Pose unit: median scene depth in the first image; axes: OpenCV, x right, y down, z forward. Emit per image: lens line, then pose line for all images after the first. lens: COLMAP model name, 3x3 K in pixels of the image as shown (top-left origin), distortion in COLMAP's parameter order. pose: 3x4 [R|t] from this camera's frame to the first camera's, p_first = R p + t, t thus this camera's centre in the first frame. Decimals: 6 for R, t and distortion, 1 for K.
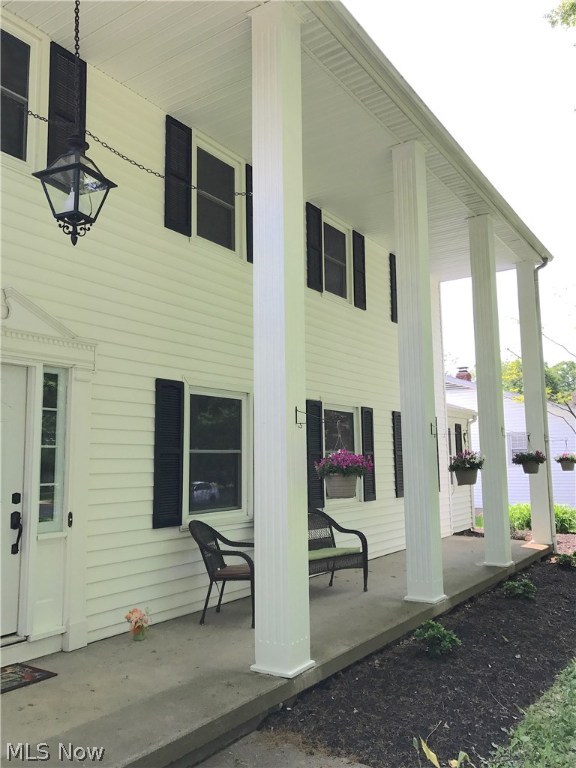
lens RADIAL K [[632.0, 0, 288.3], [0, 632.0, 383.4], [0, 0, 1]] dist [0.046543, -0.051164]
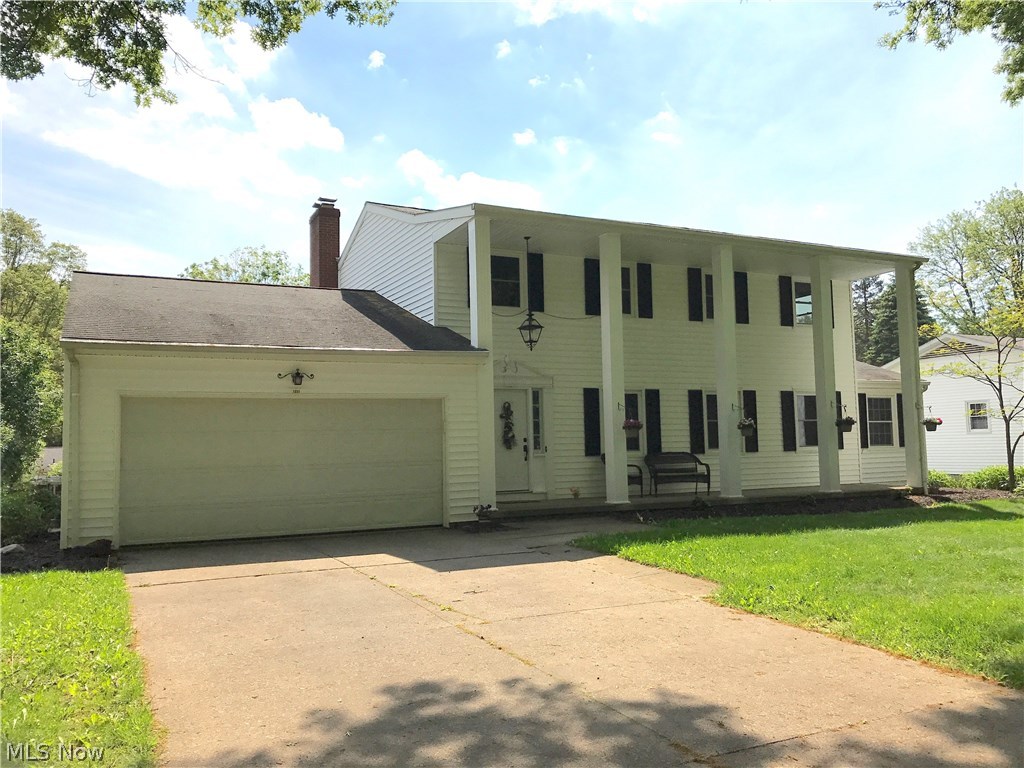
lens RADIAL K [[842.6, 0, 517.5], [0, 842.6, 384.1], [0, 0, 1]] dist [0.046543, -0.051164]
pose [[0.867571, -0.046735, -0.495113, 1.117620], [0.072881, 0.996774, 0.033619, -0.147531], [0.491944, -0.065252, 0.868178, -1.766412]]
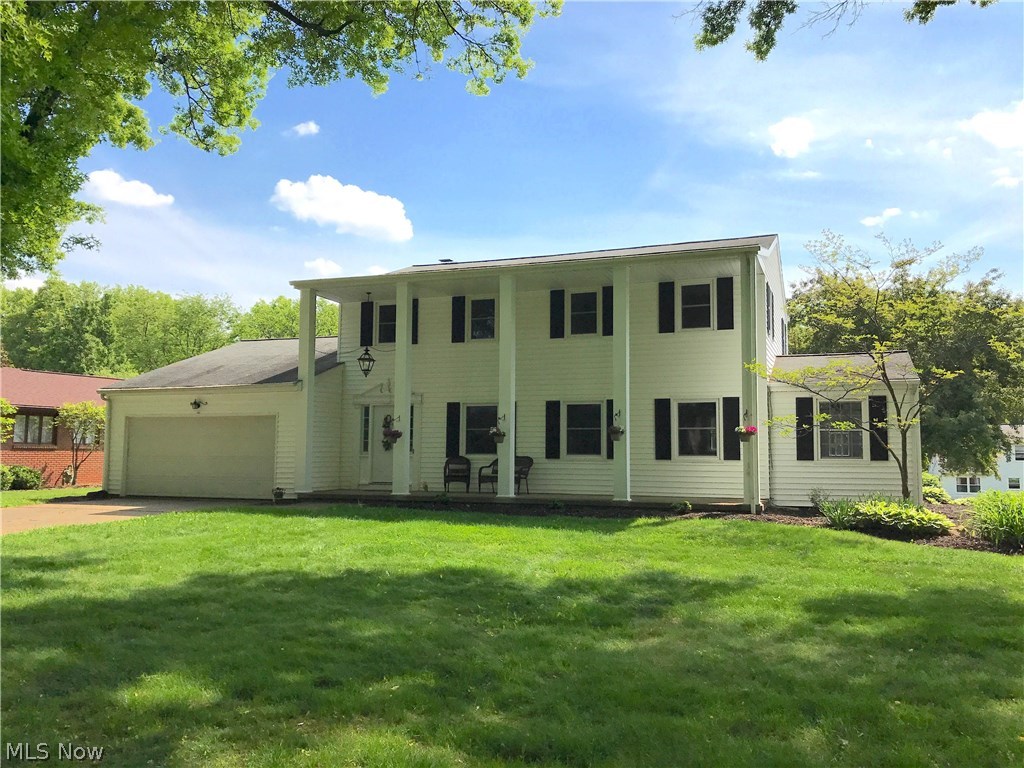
lens RADIAL K [[842.6, 0, 519.1], [0, 842.6, 380.1], [0, 0, 1]] dist [0.046543, -0.051164]
pose [[0.231867, -0.071524, -0.970114, 3.611910], [0.111360, 0.992688, -0.046572, 0.106532], [0.966352, -0.097233, 0.238137, 0.495258]]
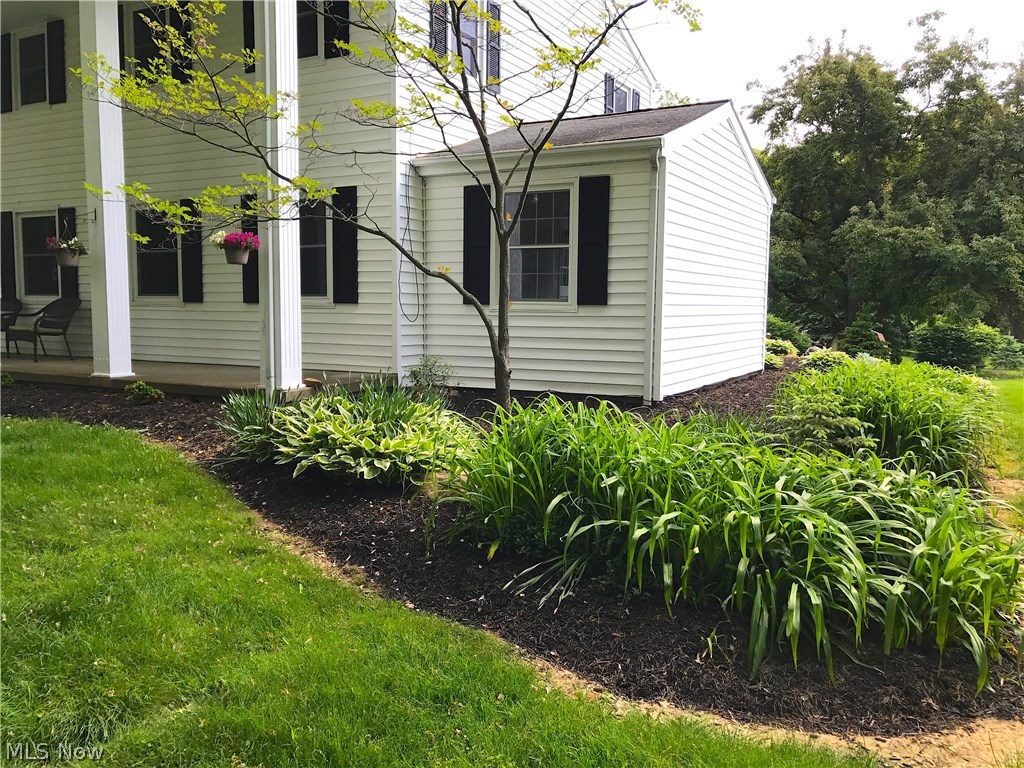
lens RADIAL K [[842.6, 0, 506.1], [0, 842.6, 387.8], [0, 0, 1]] dist [0.046543, -0.051164]
pose [[0.094315, 0.111680, -0.989258, 2.415643], [0.114940, 0.985821, 0.122250, 0.355665], [0.988885, -0.125236, 0.080141, 2.263231]]
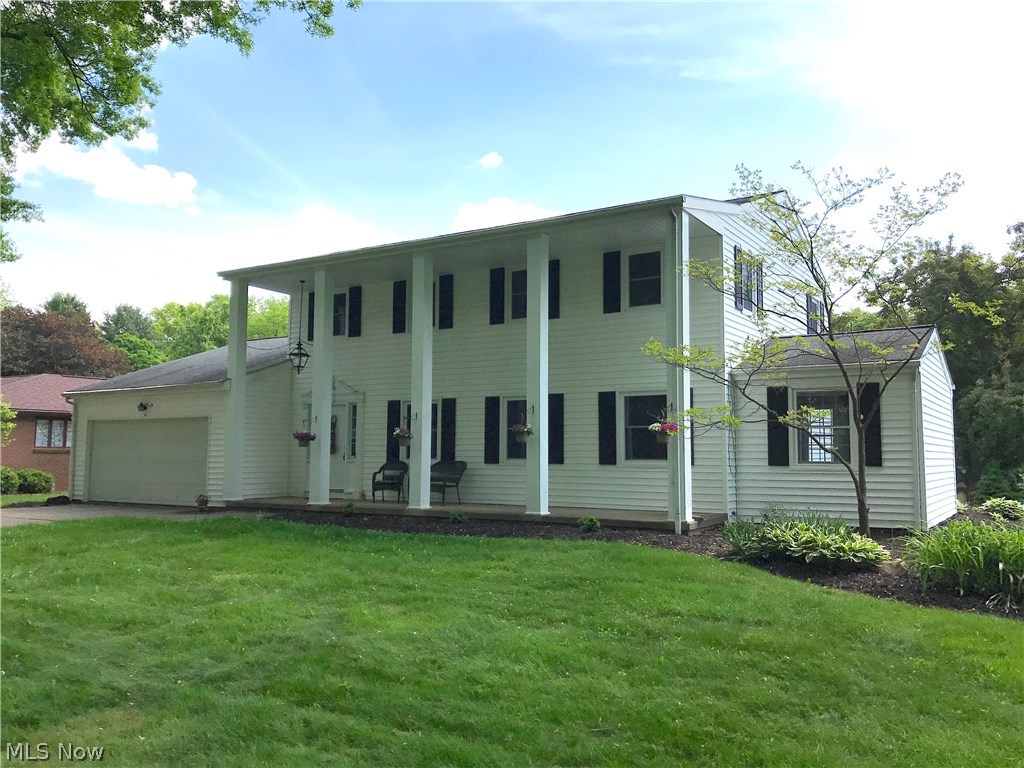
lens RADIAL K [[842.6, 0, 512.4], [0, 842.6, 384.2], [0, 0, 1]] dist [0.046543, -0.051164]
pose [[0.033235, -0.070999, -0.996923, 3.247275], [0.119302, 0.990624, -0.066573, 0.216314], [0.992302, -0.116723, 0.041394, 1.457969]]
